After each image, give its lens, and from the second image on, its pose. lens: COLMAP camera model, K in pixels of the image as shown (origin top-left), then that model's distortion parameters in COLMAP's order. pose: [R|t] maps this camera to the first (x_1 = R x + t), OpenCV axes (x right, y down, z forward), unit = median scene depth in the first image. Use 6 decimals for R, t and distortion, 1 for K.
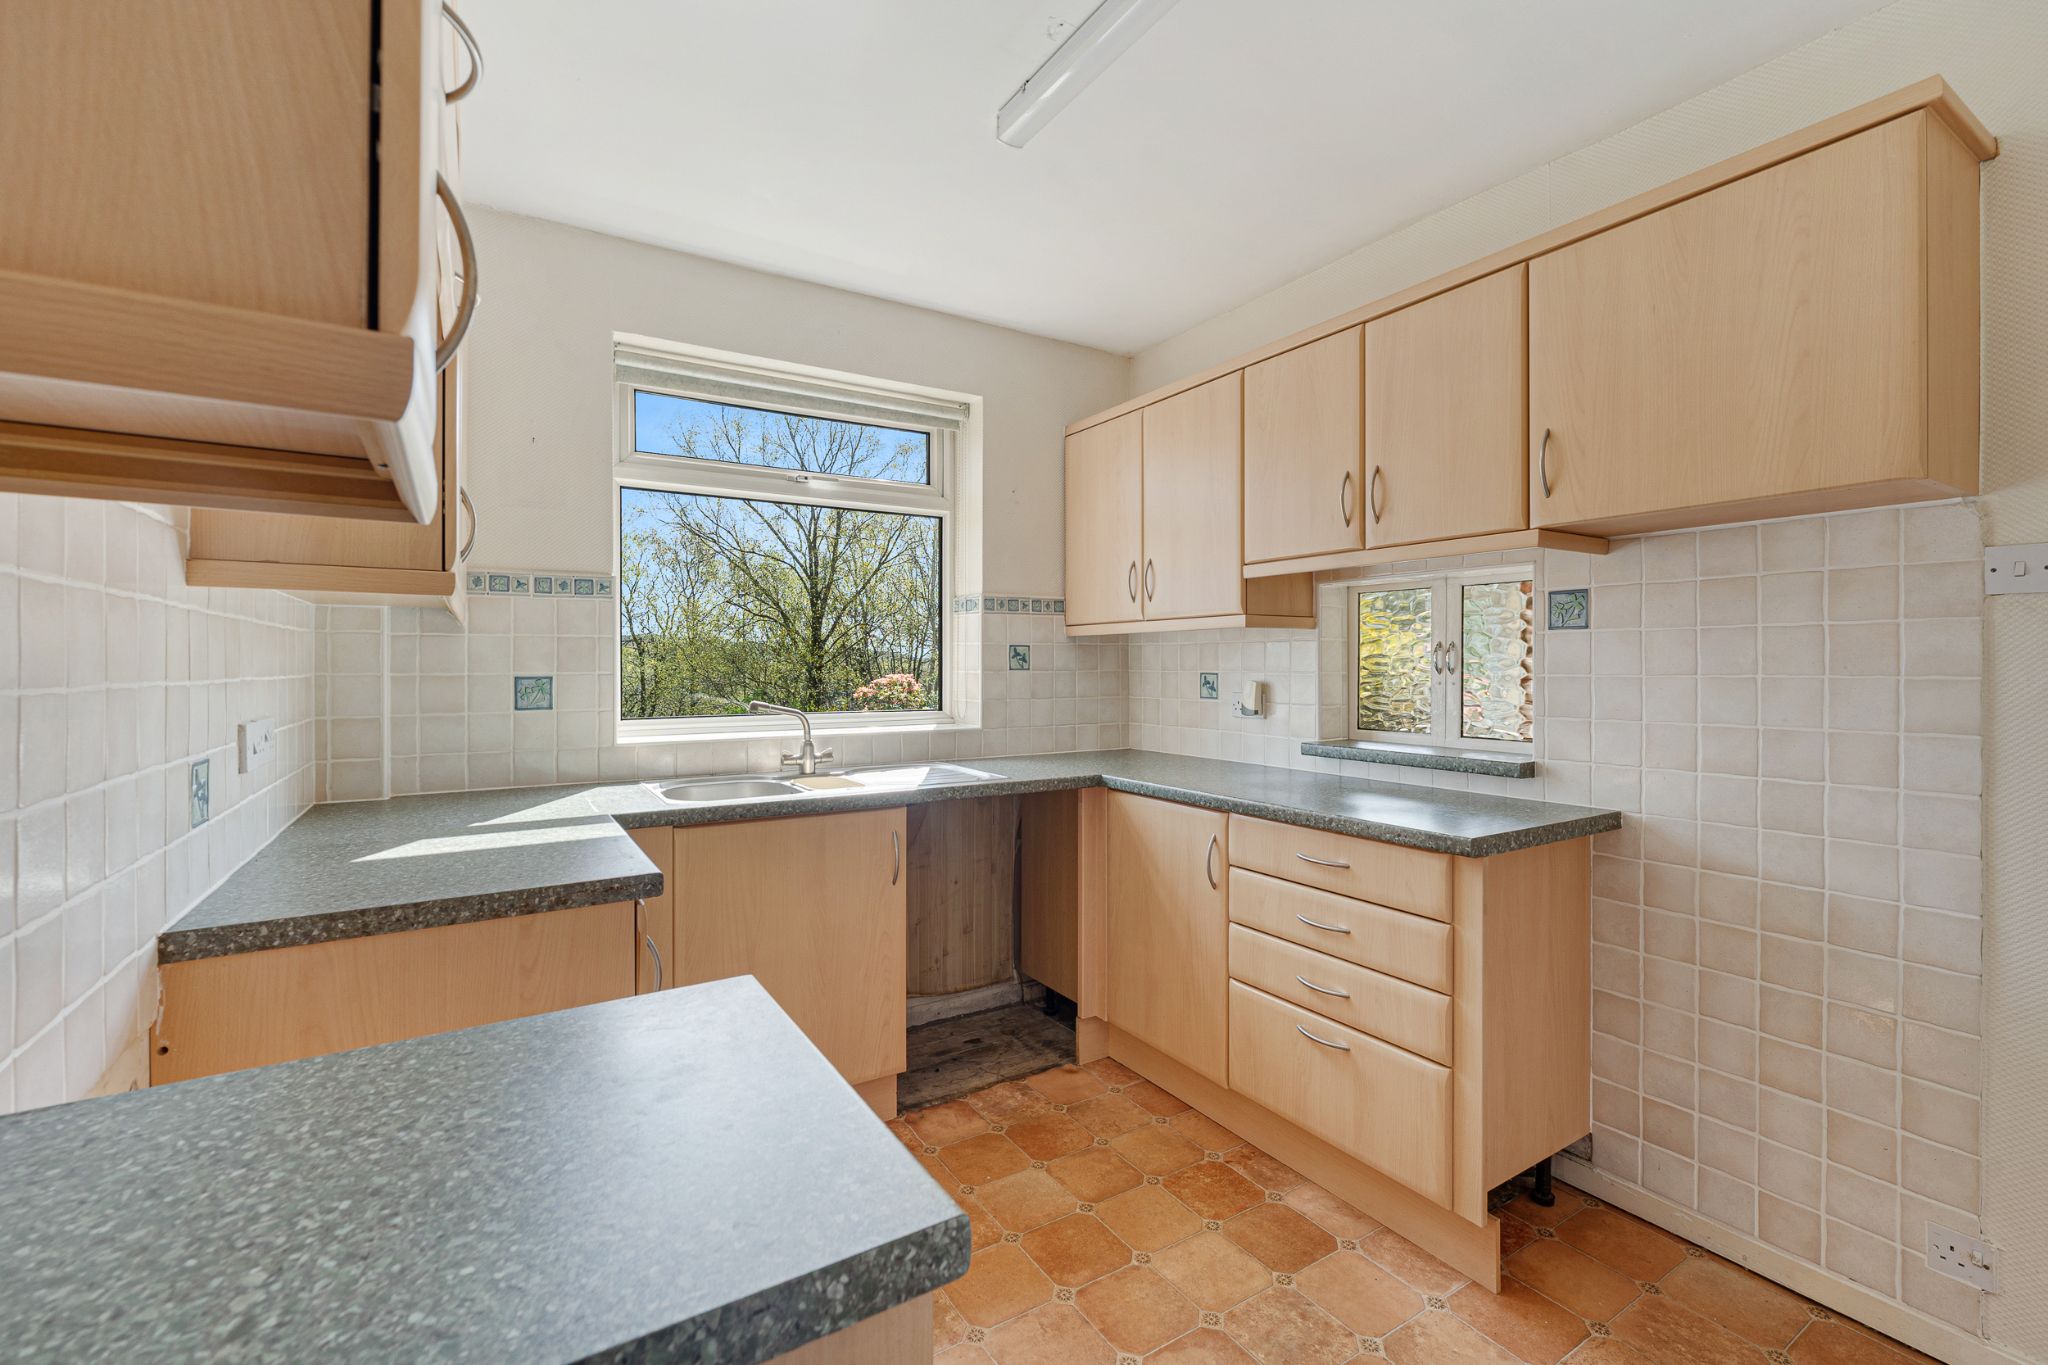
lens RADIAL K [[852.9, 0, 1022.4], [0, 852.9, 667.4], [0, 0, 1]] dist [0.000198, -0.000488]
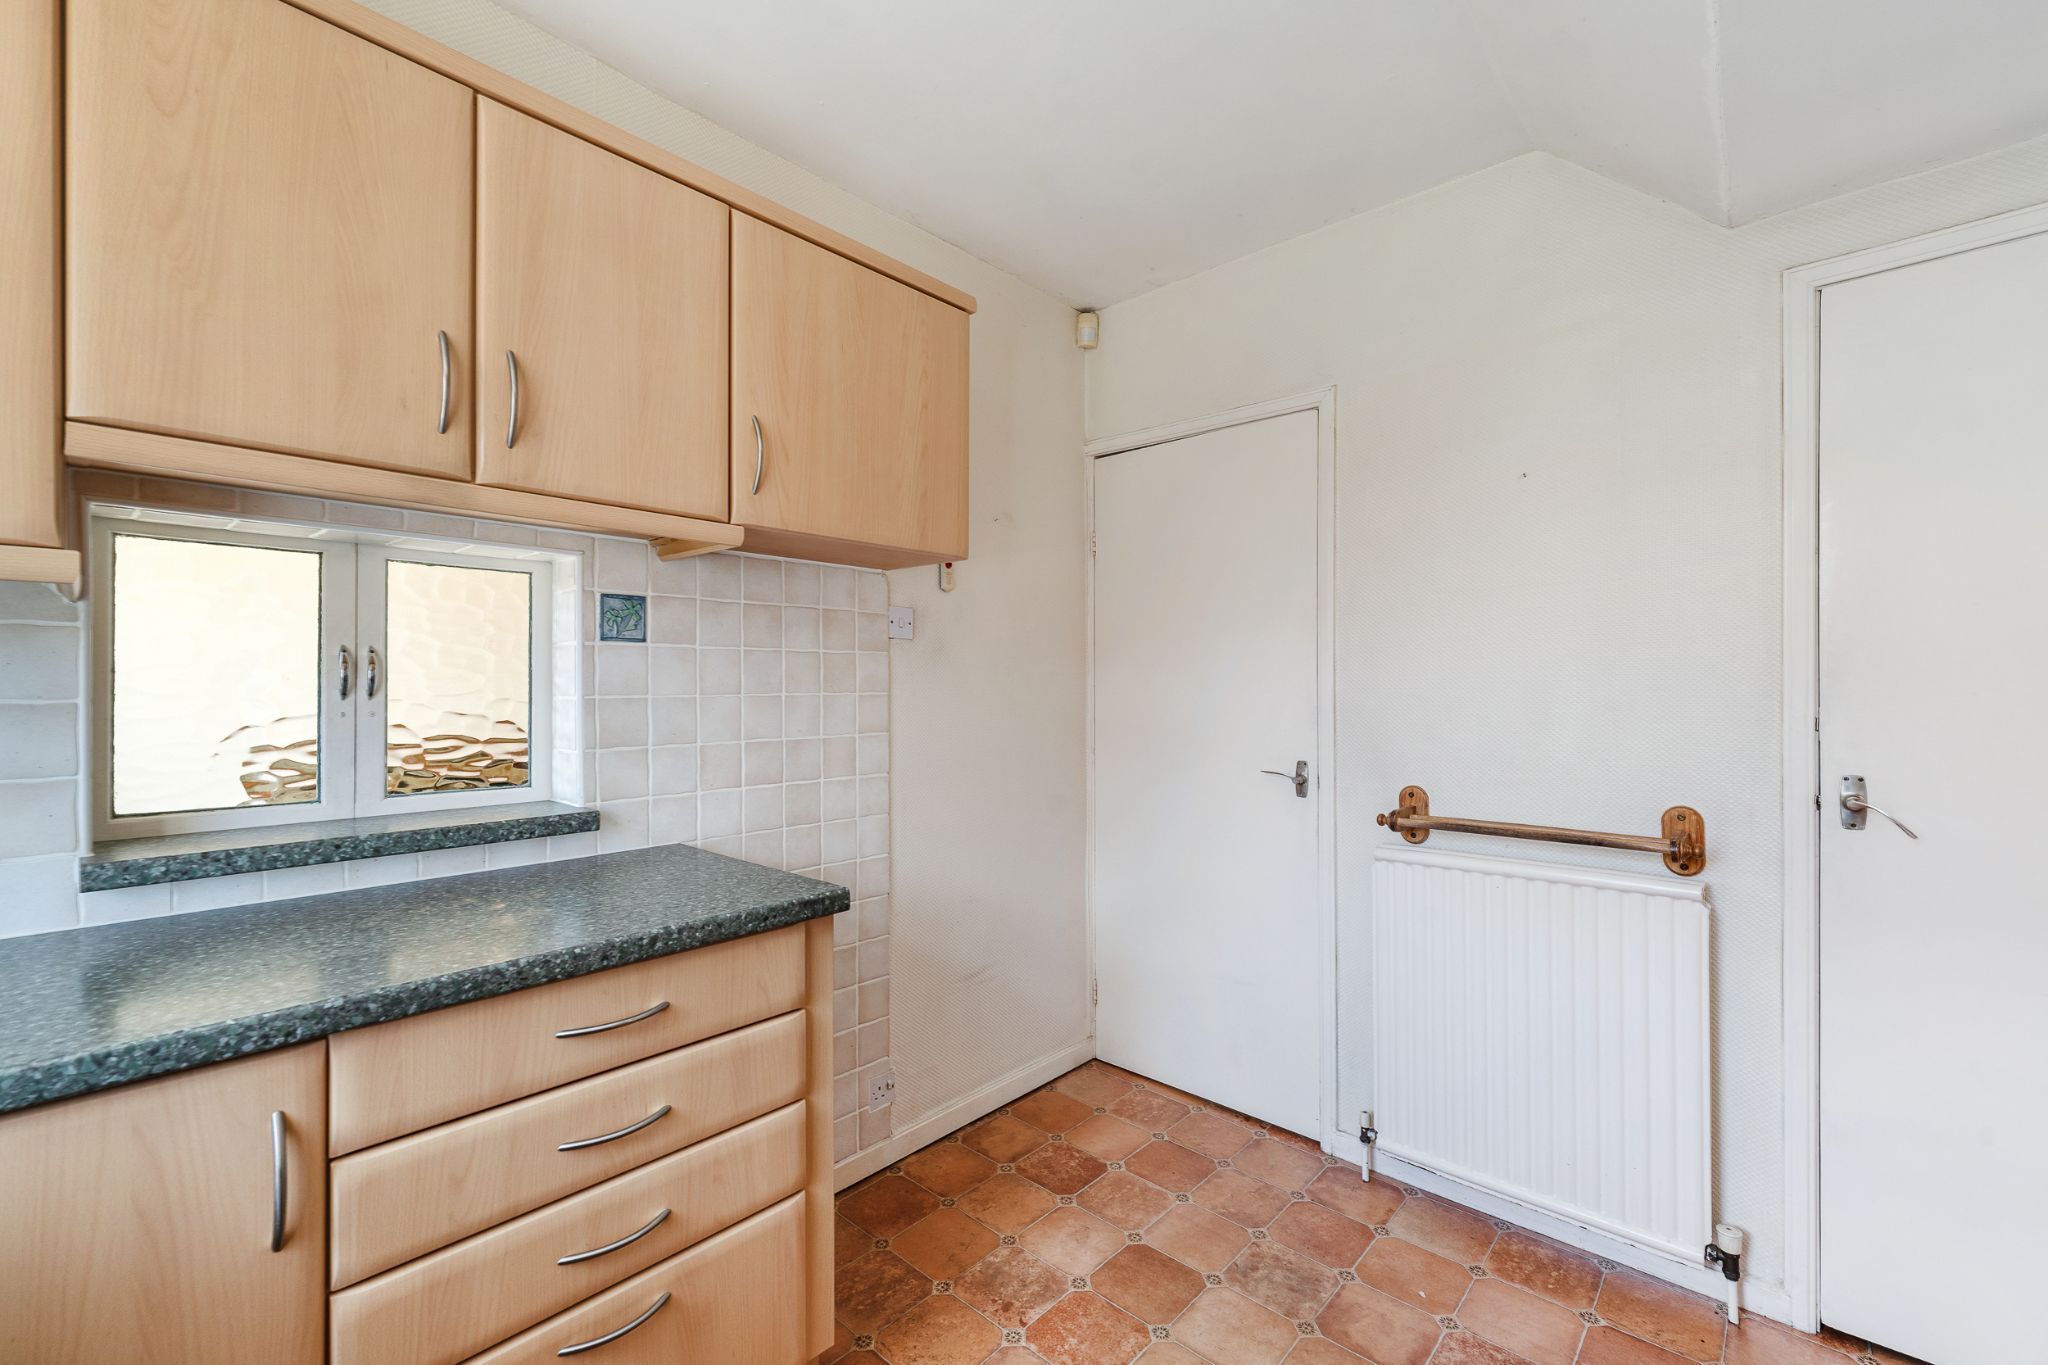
lens RADIAL K [[852.9, 0, 1027.6], [0, 852.9, 687.1], [0, 0, 1]] dist [0.000198, -0.000488]
pose [[-0.271556, 0.001827, 0.962421, -0.302437], [0.006369, 0.999980, -0.000101, 0.002605], [-0.962402, 0.006103, -0.271562, 0.947544]]
